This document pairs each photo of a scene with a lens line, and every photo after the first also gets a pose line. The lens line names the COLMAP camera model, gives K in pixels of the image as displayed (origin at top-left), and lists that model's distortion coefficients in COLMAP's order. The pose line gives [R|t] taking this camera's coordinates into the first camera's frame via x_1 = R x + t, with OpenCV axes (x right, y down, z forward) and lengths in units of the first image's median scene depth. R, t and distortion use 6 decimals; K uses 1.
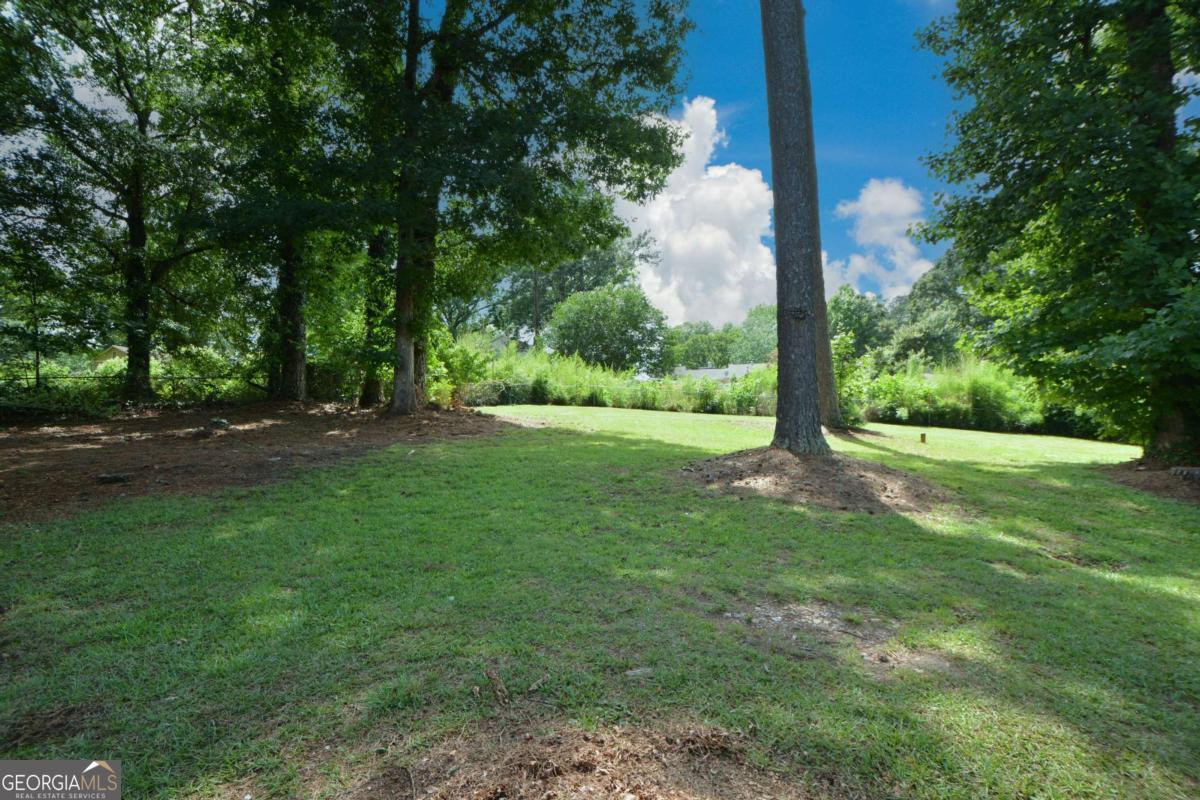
lens RADIAL K [[571.8, 0, 601.2], [0, 571.8, 404.1], [0, 0, 1]] dist [-0.006598, -0.001969]
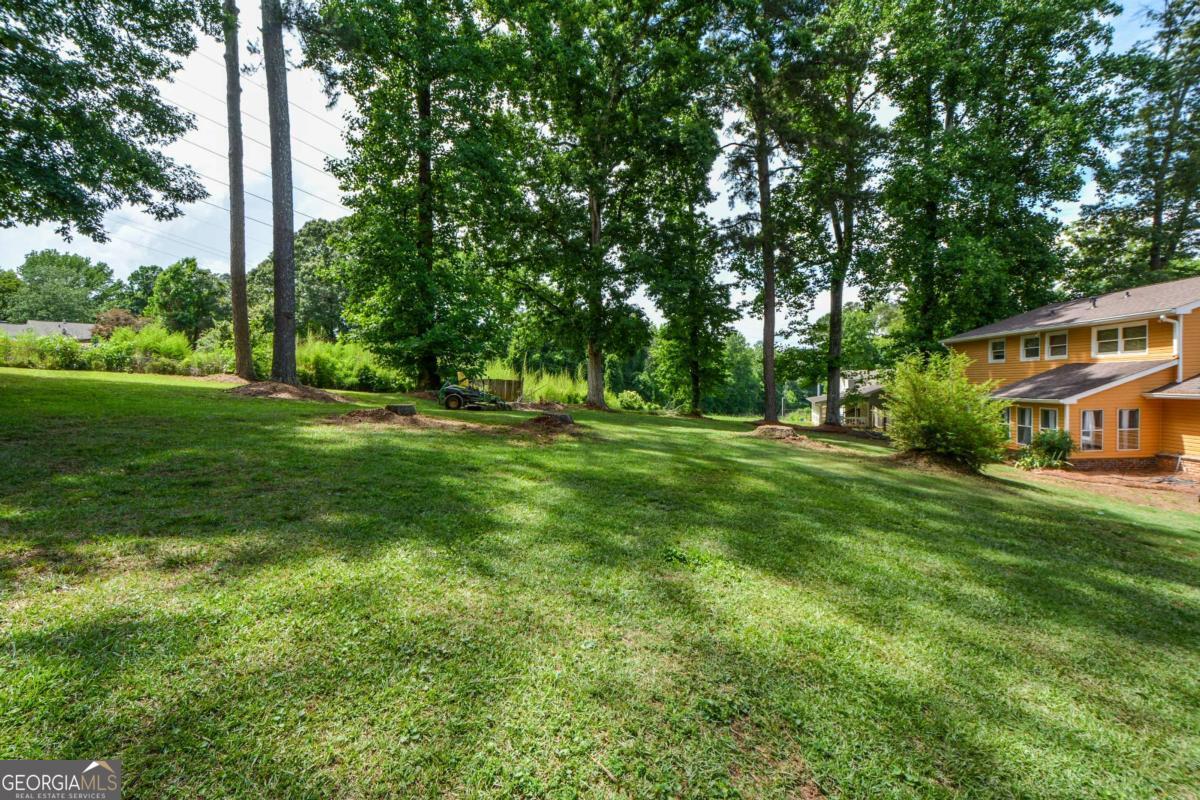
lens RADIAL K [[513.4, 0, 601.4], [0, 513.4, 399.4], [0, 0, 1]] dist [0.000834, 0.000065]
pose [[0.417811, -0.014332, 0.908421, -0.251752], [-0.024315, 0.999341, 0.026950, 0.020131], [-0.908209, -0.033348, 0.417187, -0.233916]]
